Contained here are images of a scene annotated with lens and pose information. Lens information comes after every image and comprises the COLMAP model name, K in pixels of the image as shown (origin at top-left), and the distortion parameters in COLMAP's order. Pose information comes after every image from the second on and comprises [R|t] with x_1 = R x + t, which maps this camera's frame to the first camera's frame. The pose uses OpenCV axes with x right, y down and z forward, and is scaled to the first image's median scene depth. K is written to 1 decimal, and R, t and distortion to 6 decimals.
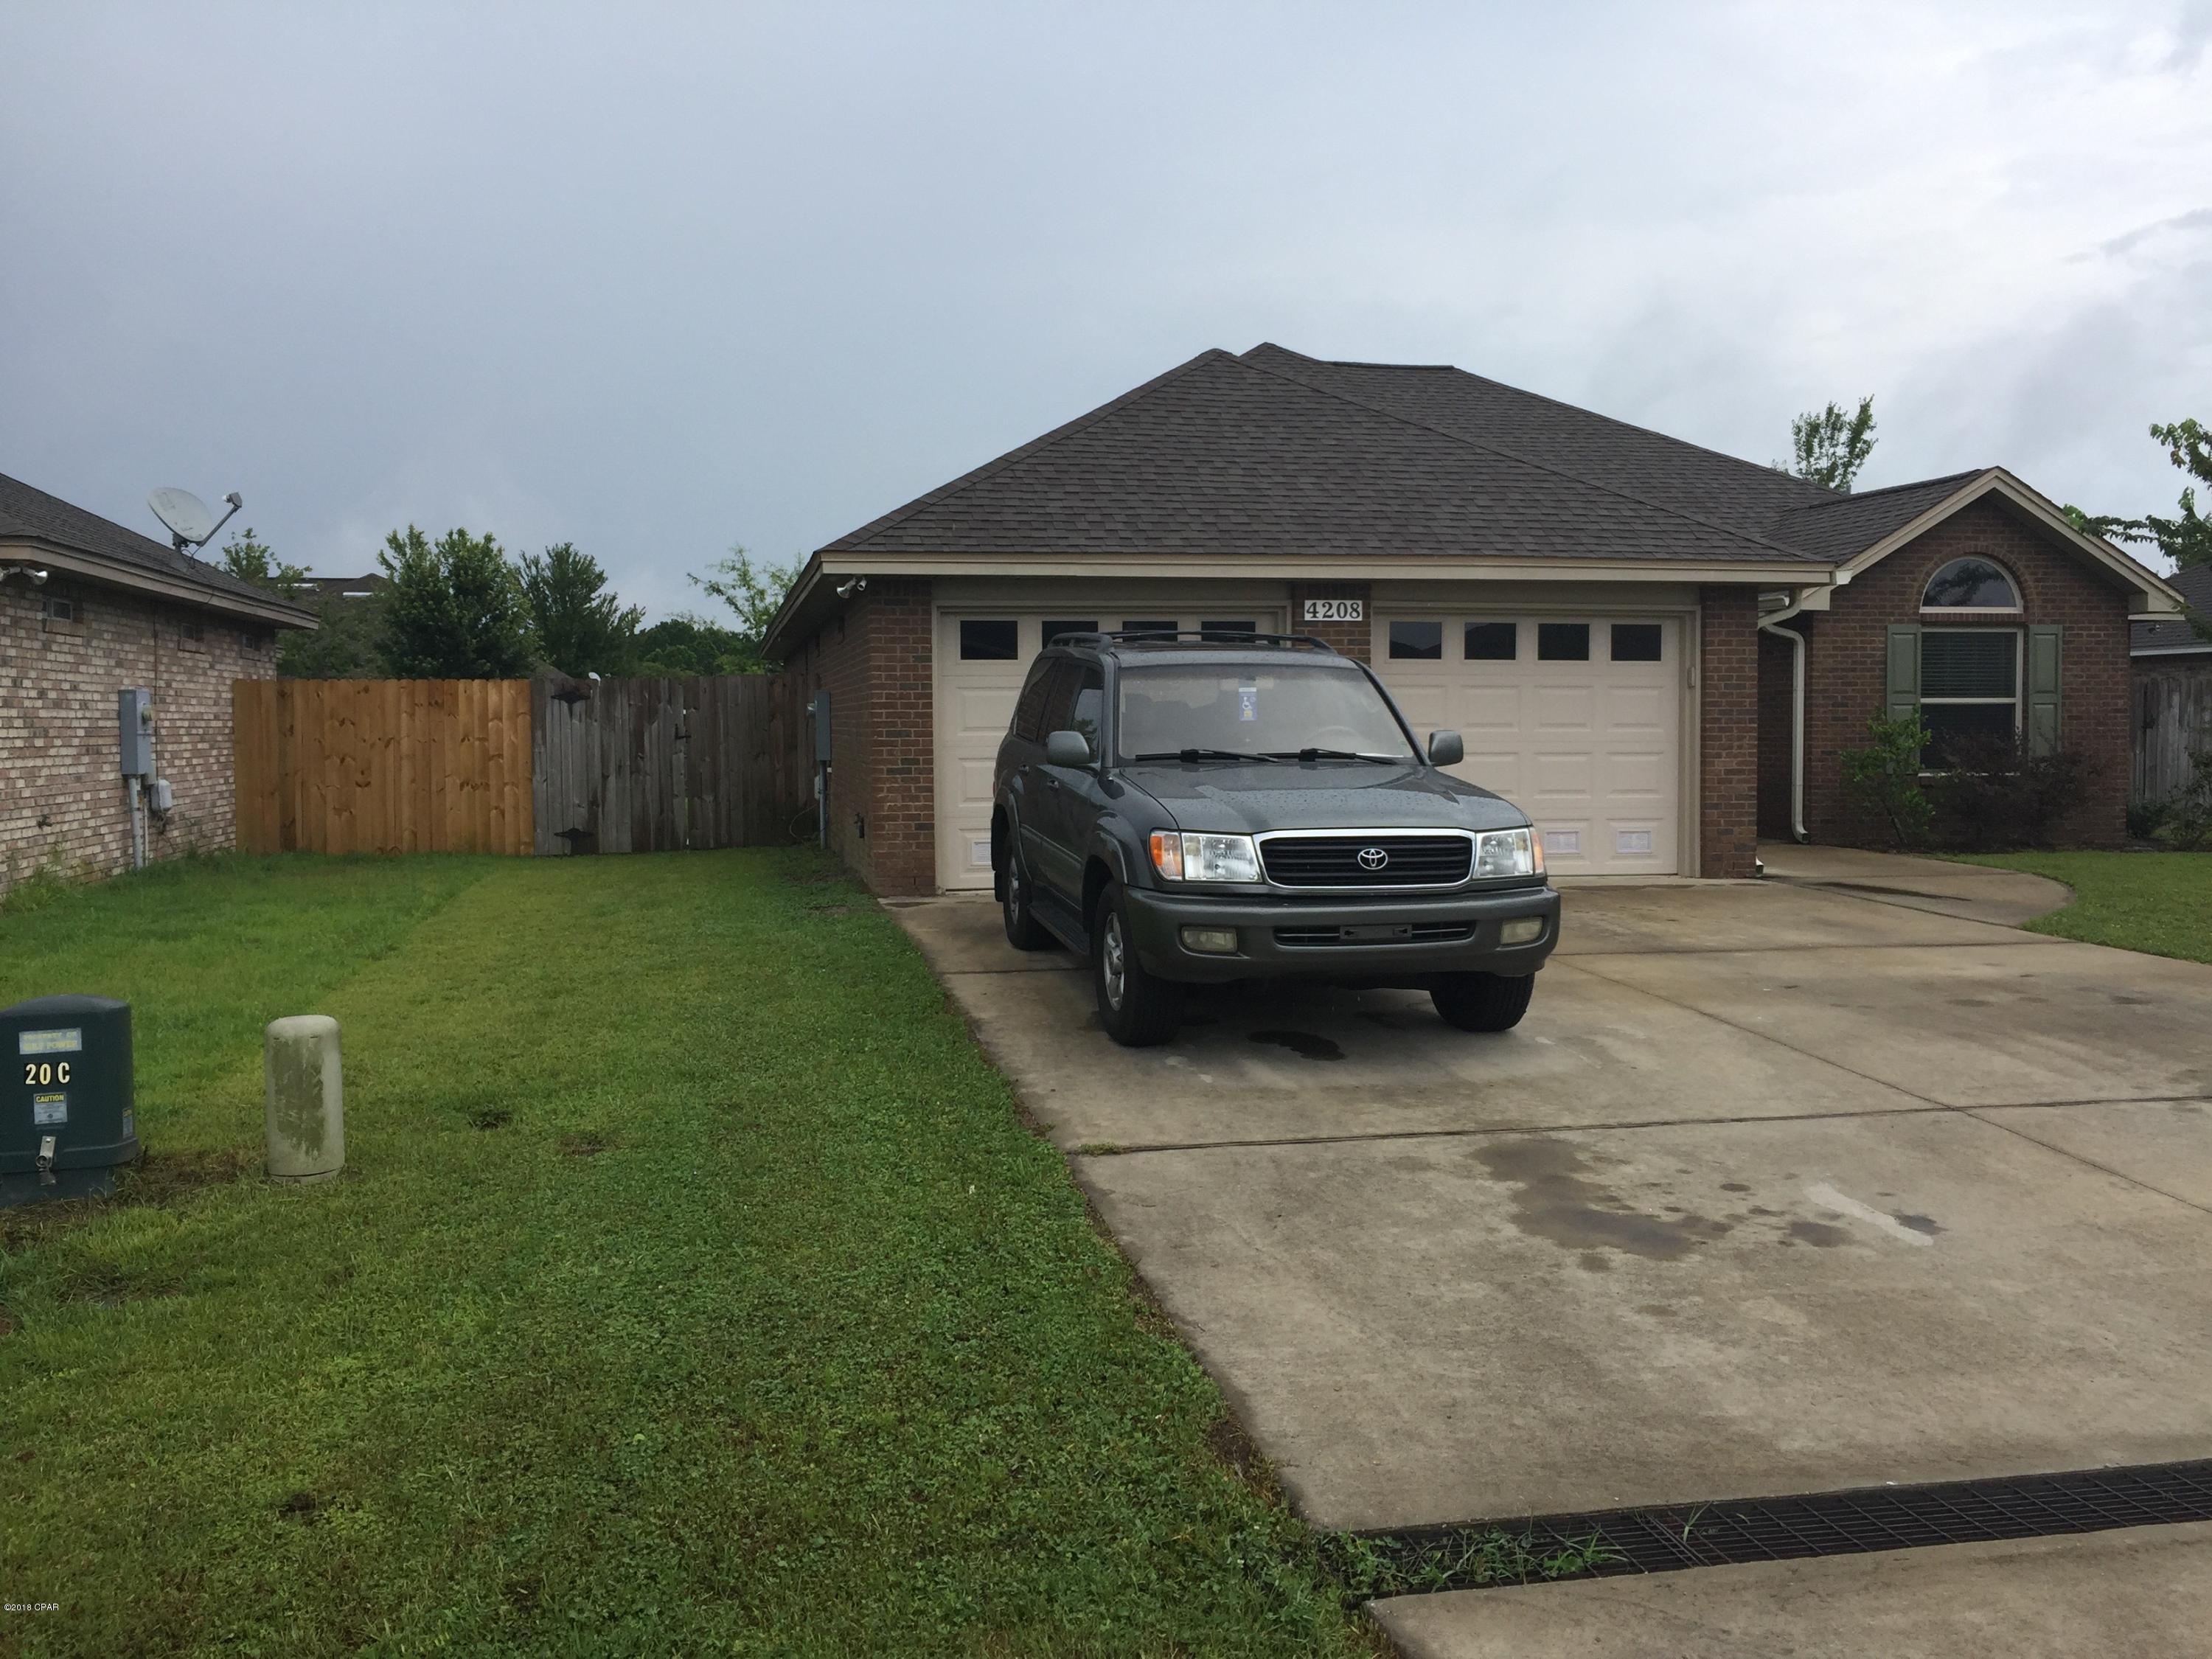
lens RADIAL K [[1866.7, 0, 1106.0], [0, 1866.7, 829.5], [0, 0, 1]] dist [0.092012, -0.120539]
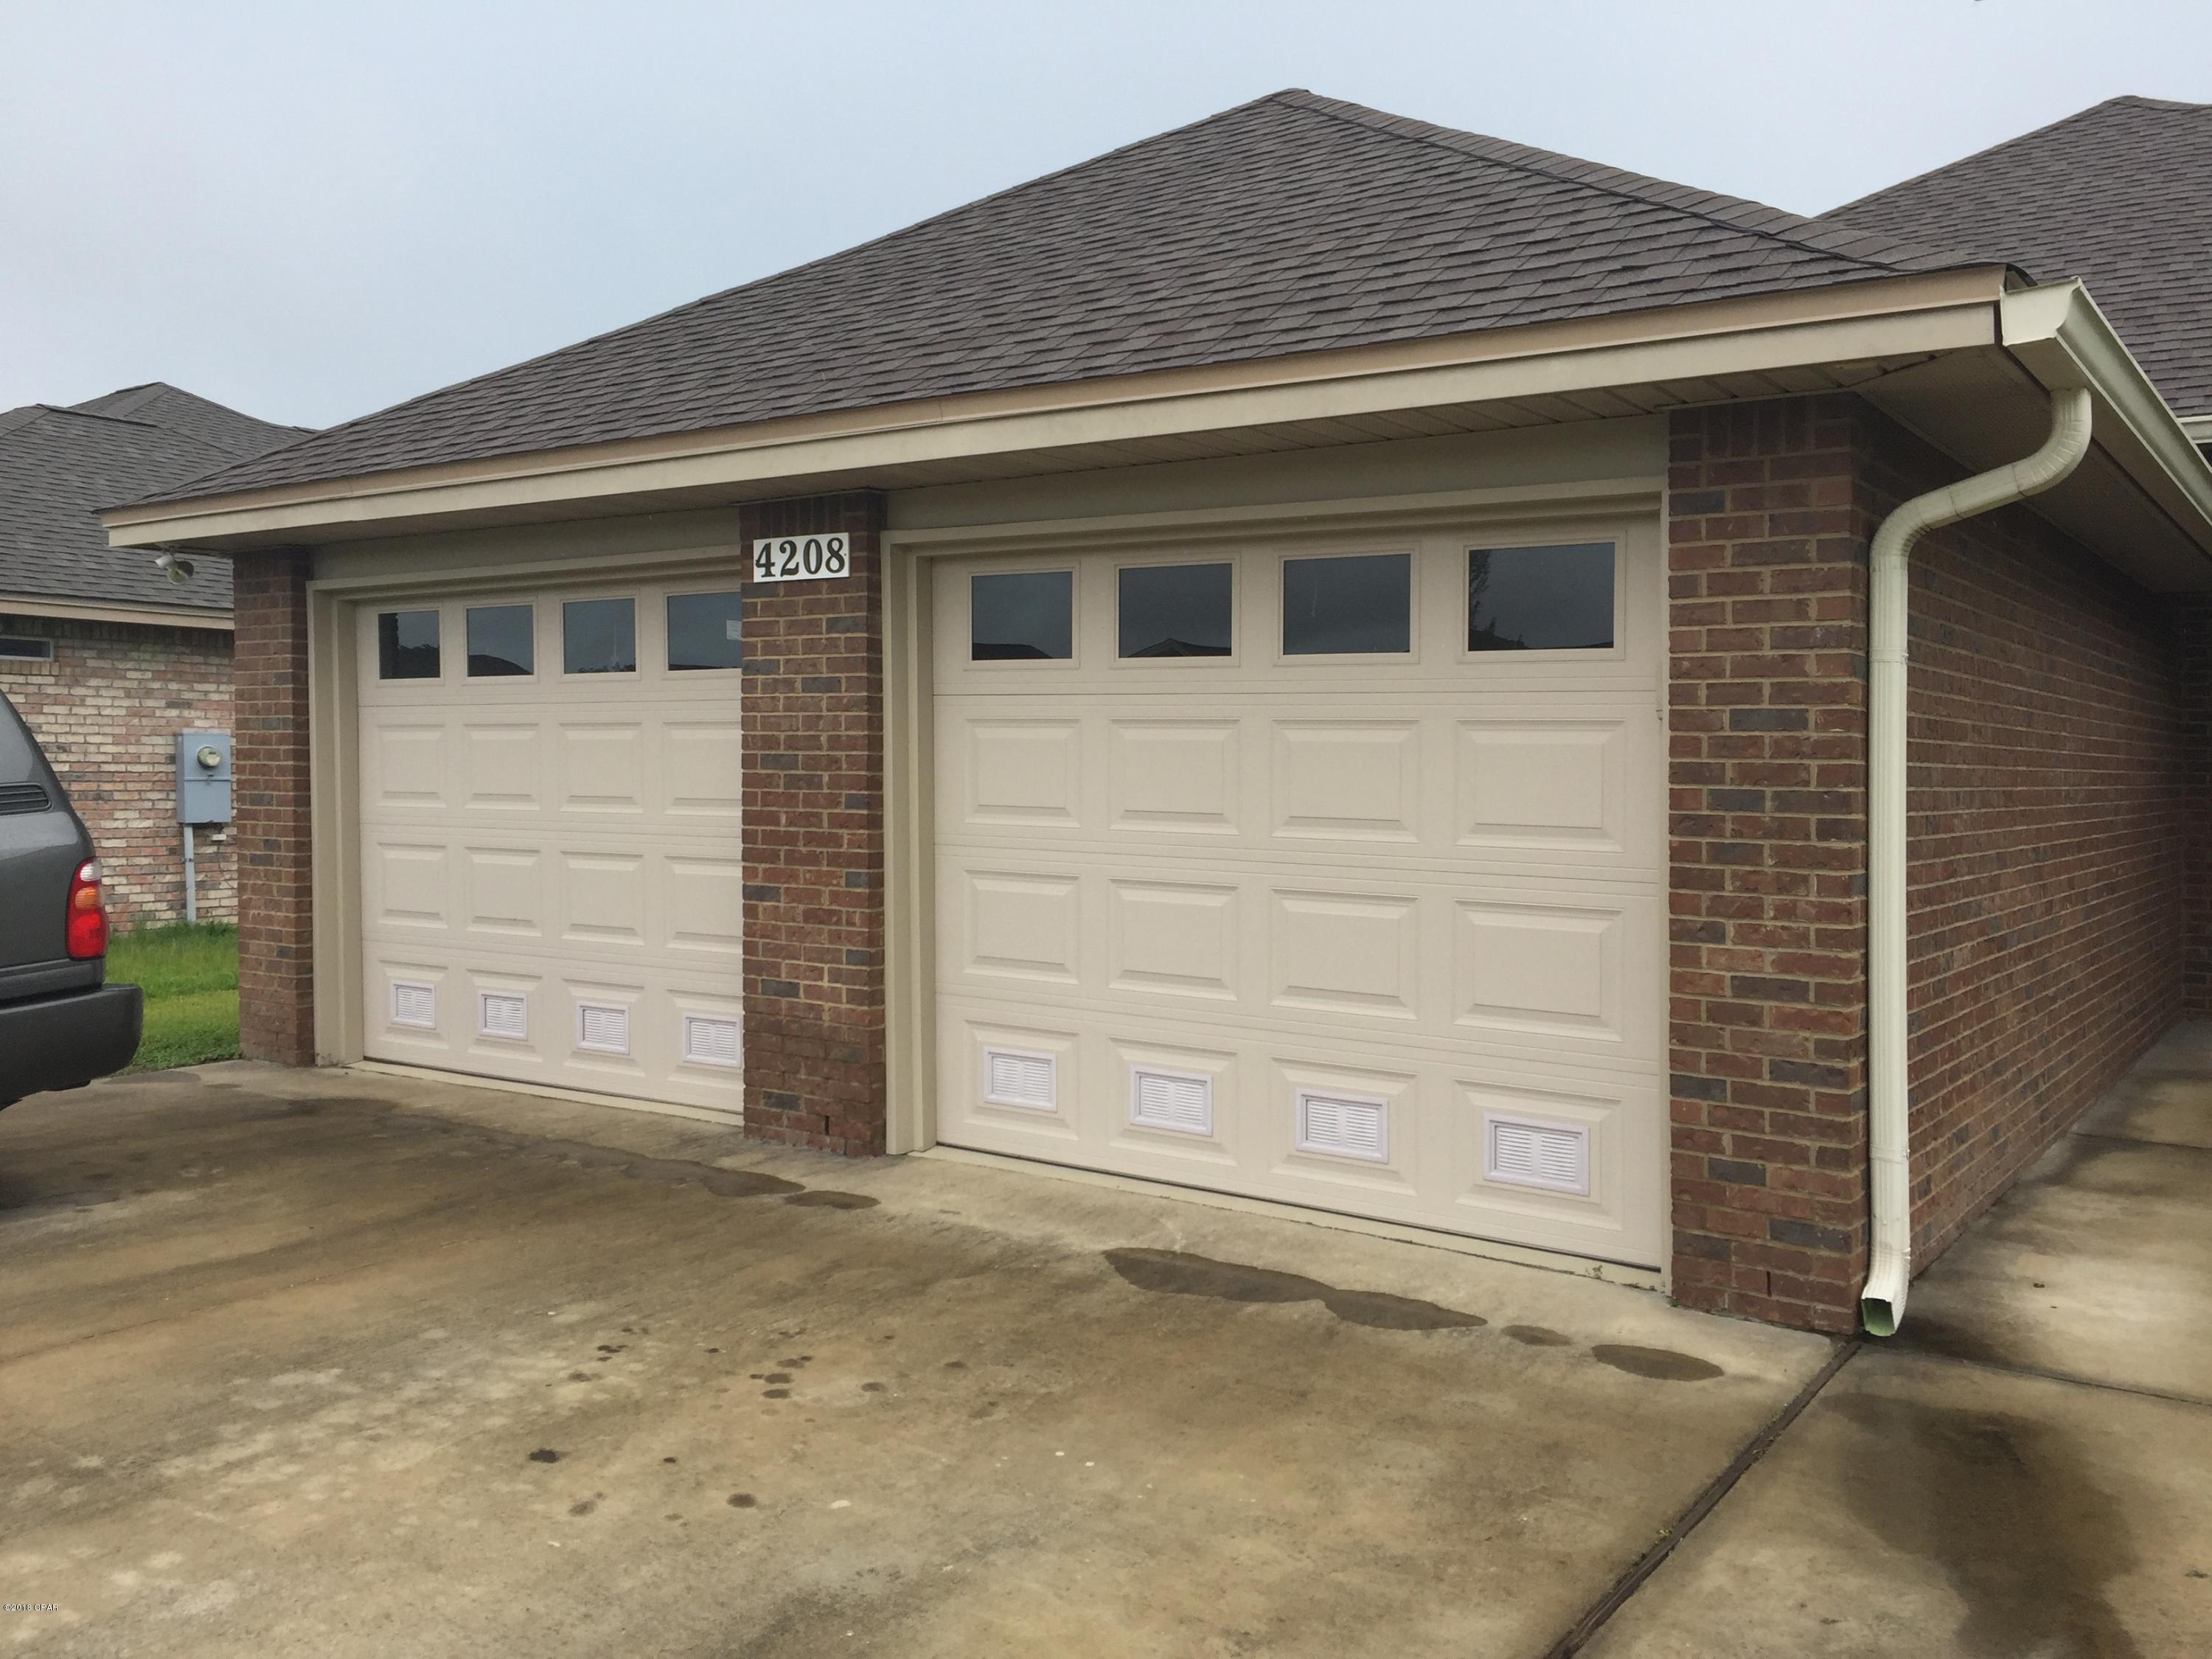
lens RADIAL K [[1866.7, 0, 1106.0], [0, 1866.7, 829.5], [0, 0, 1]] dist [0.092012, -0.120539]
pose [[0.680101, 0.037357, -0.732166, 0.429751], [-0.058043, 0.998310, -0.002980, -0.043843], [0.730817, 0.044524, 0.681120, 0.616032]]
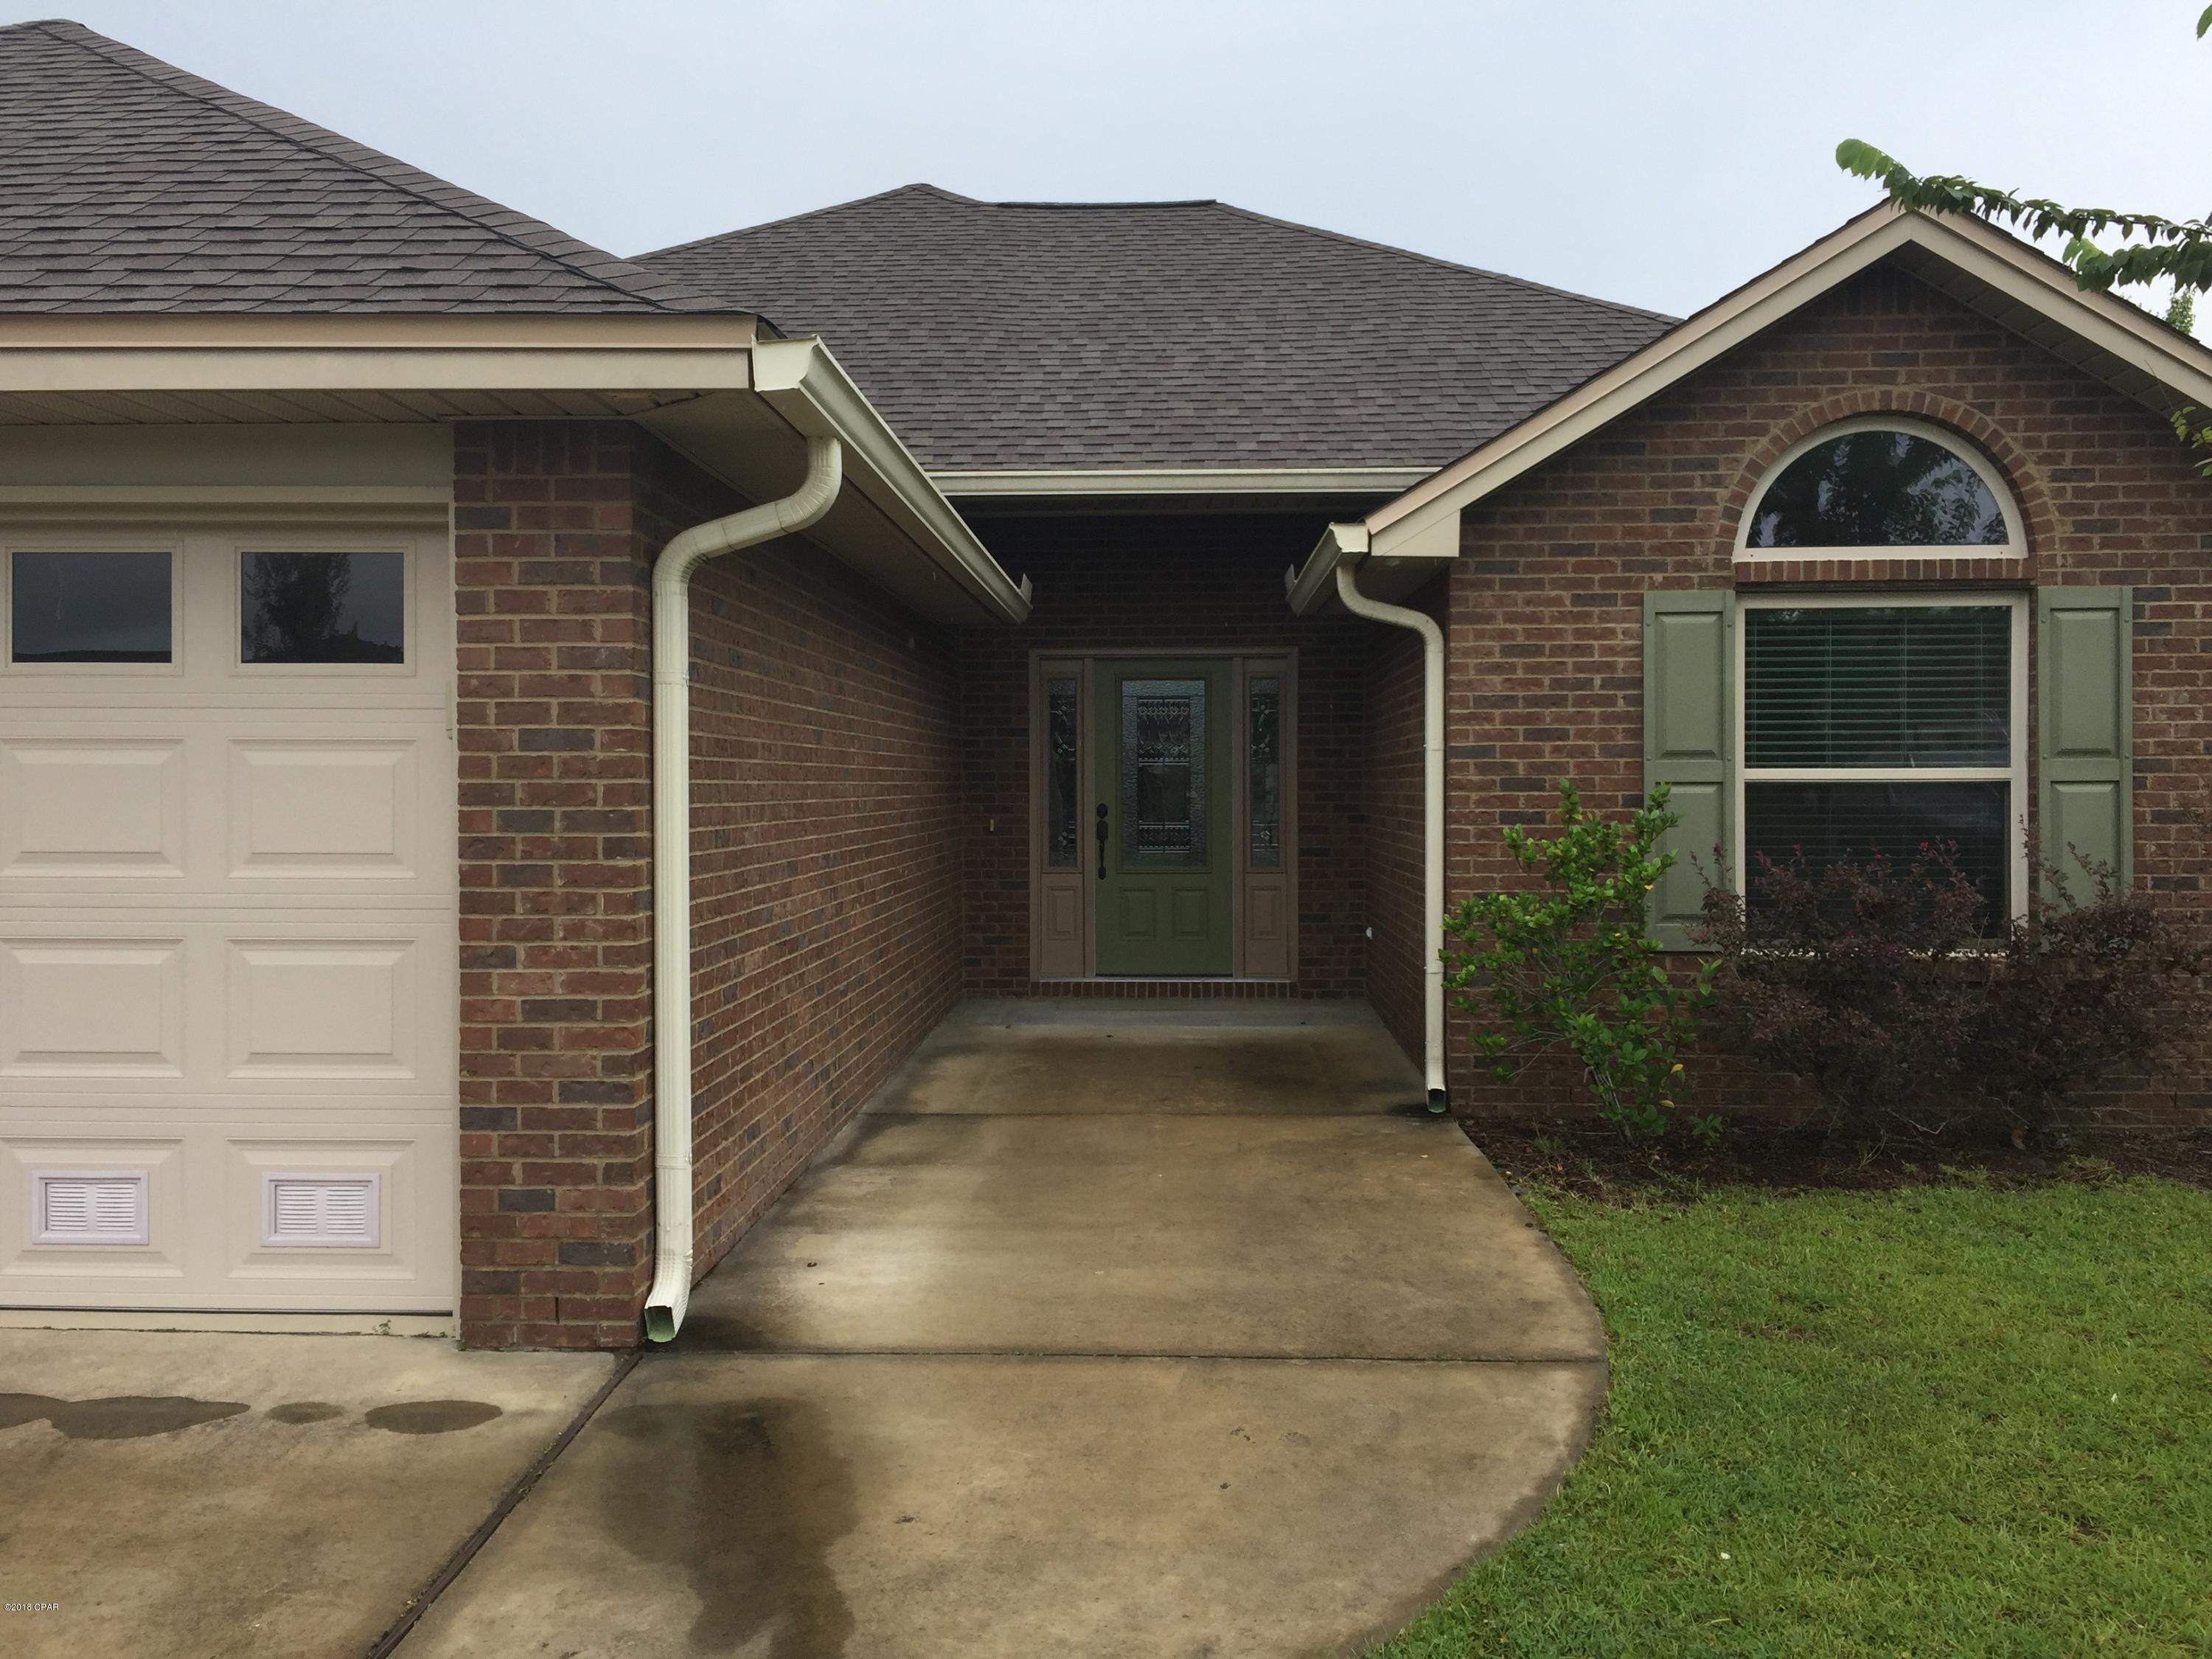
lens RADIAL K [[1888.0, 0, 1099.8], [0, 1888.0, 807.8], [0, 0, 1]] dist [0.075213, -0.112431]
pose [[0.969892, 0.002367, -0.243522, 0.437984], [-0.013311, 0.998973, -0.043303, -0.045486], [0.243170, 0.045241, 0.968928, 0.625547]]
